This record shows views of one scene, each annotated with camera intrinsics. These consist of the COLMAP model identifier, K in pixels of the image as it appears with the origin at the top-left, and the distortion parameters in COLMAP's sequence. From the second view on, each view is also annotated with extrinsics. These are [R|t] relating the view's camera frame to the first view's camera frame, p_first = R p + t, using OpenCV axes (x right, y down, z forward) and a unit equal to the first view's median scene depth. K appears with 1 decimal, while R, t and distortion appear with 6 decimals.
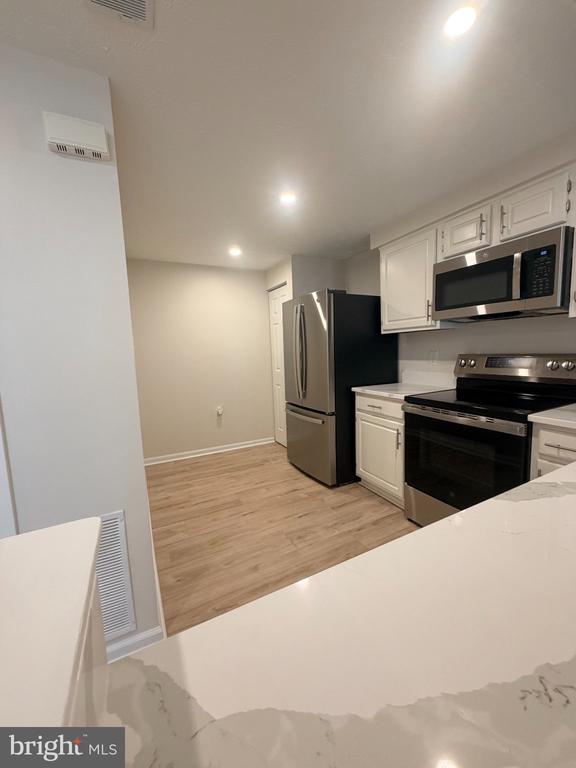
lens RADIAL K [[307.0, 0, 287.0], [0, 307.0, 380.5], [0, 0, 1]] dist [-0.003408, 0.000139]
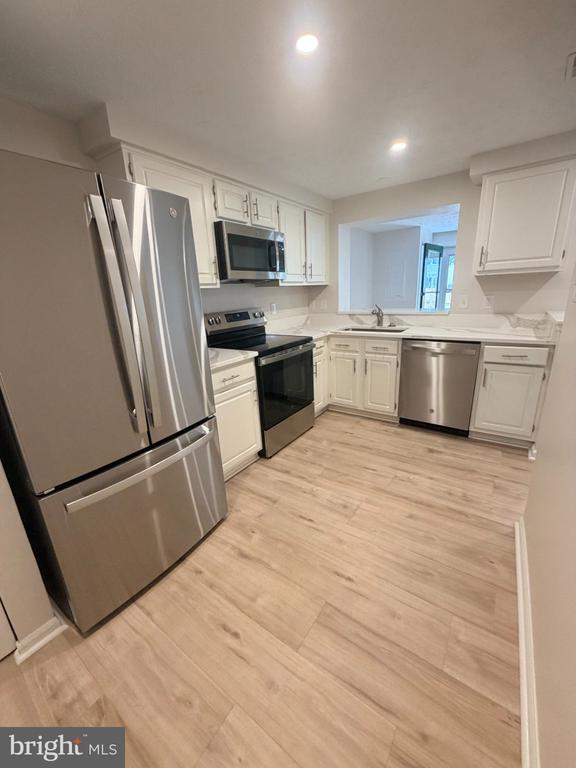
lens RADIAL K [[307.0, 0, 287.3], [0, 307.0, 385.1], [0, 0, 1]] dist [-0.003408, 0.000139]
pose [[-0.468897, -0.199619, 0.860400, -0.559166], [0.166695, 0.936621, 0.308147, -0.141822], [-0.867380, 0.287913, -0.405903, 1.318255]]
